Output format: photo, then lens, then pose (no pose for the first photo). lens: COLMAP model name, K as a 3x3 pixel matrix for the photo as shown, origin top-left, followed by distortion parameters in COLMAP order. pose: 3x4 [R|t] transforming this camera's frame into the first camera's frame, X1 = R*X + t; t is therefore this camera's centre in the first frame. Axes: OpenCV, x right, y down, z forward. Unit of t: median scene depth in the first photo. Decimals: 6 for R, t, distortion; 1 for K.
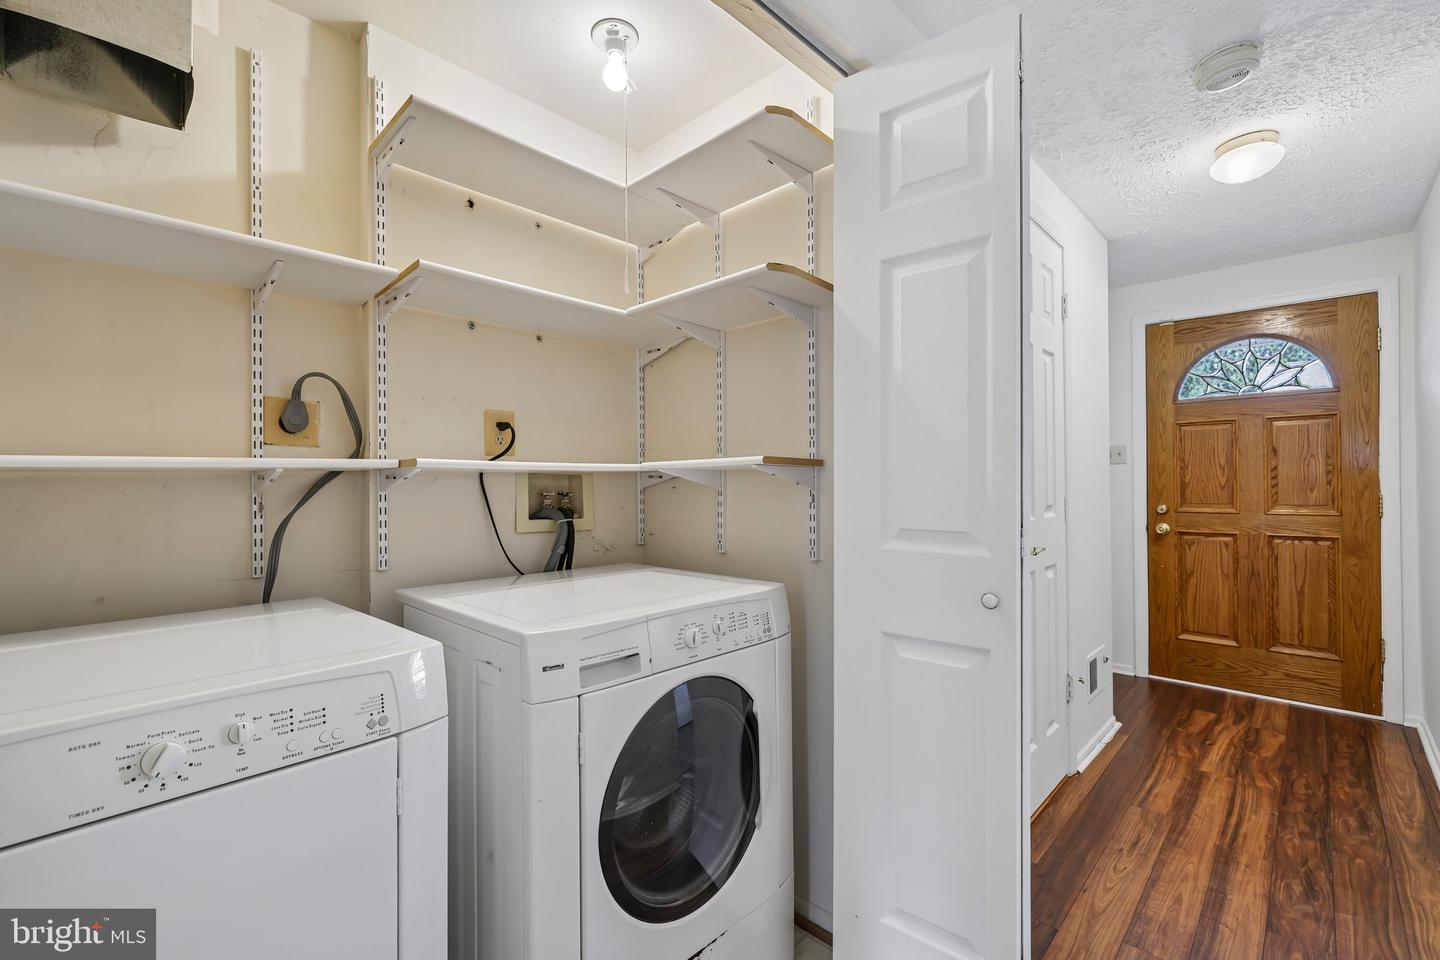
lens RADIAL K [[612.1, 0, 712.6], [0, 612.1, 475.2], [0, 0, 1]] dist [-0.000816, -0.000159]
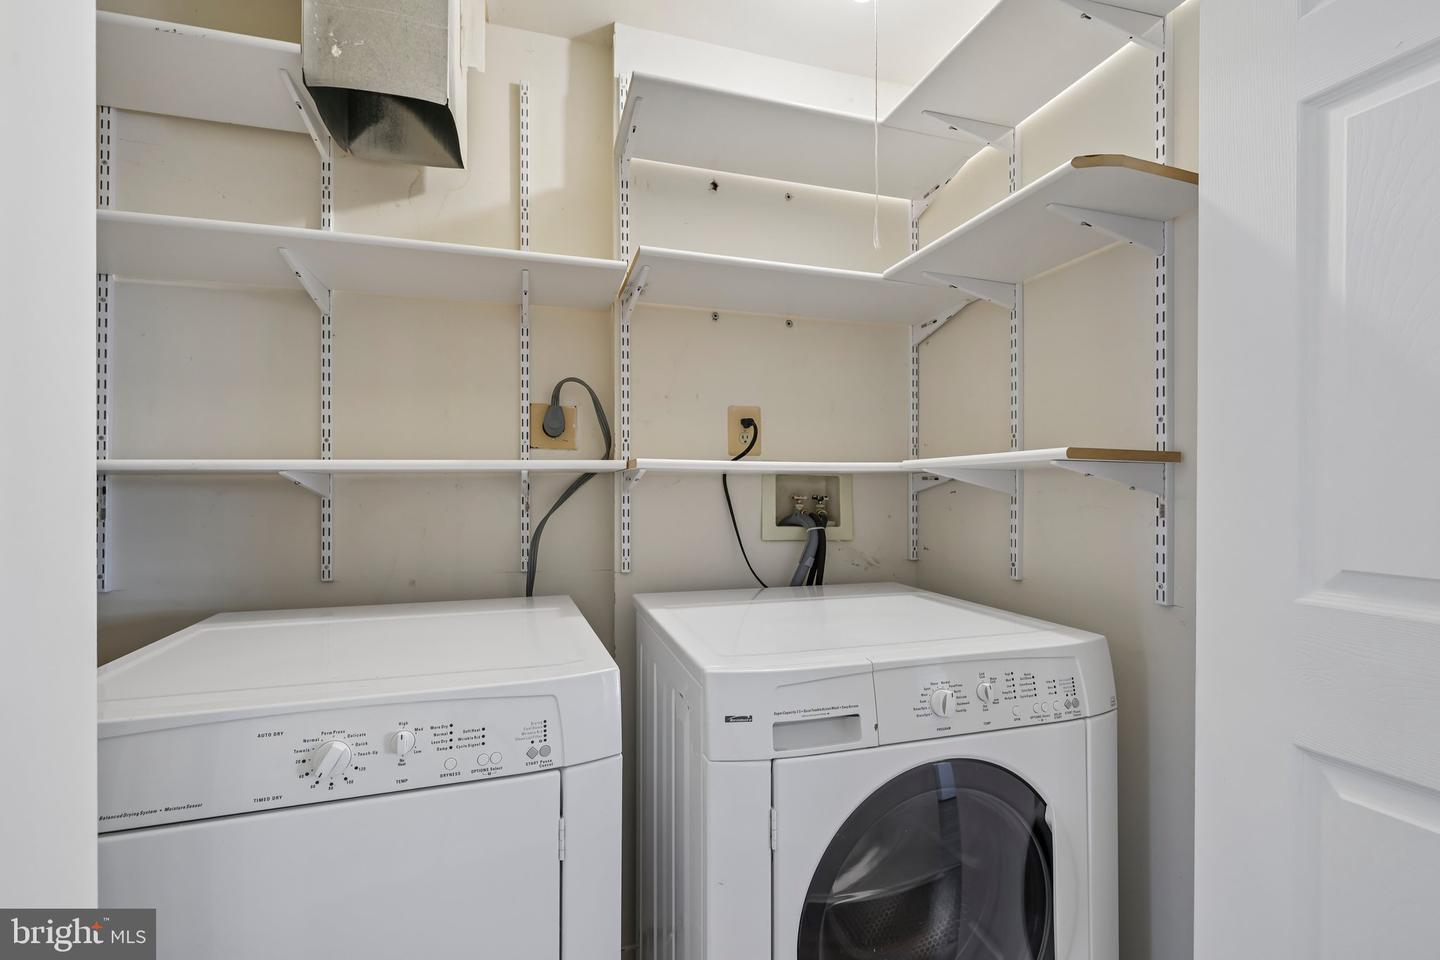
lens RADIAL K [[614.1, 0, 712.0], [0, 614.1, 484.5], [0, 0, 1]] dist [-0.002270, 0.000624]
pose [[0.876590, 0.004122, -0.481221, 0.062431], [0.000923, 0.999947, 0.010245, 0.002744], [0.481238, -0.009425, 0.876540, 0.203008]]
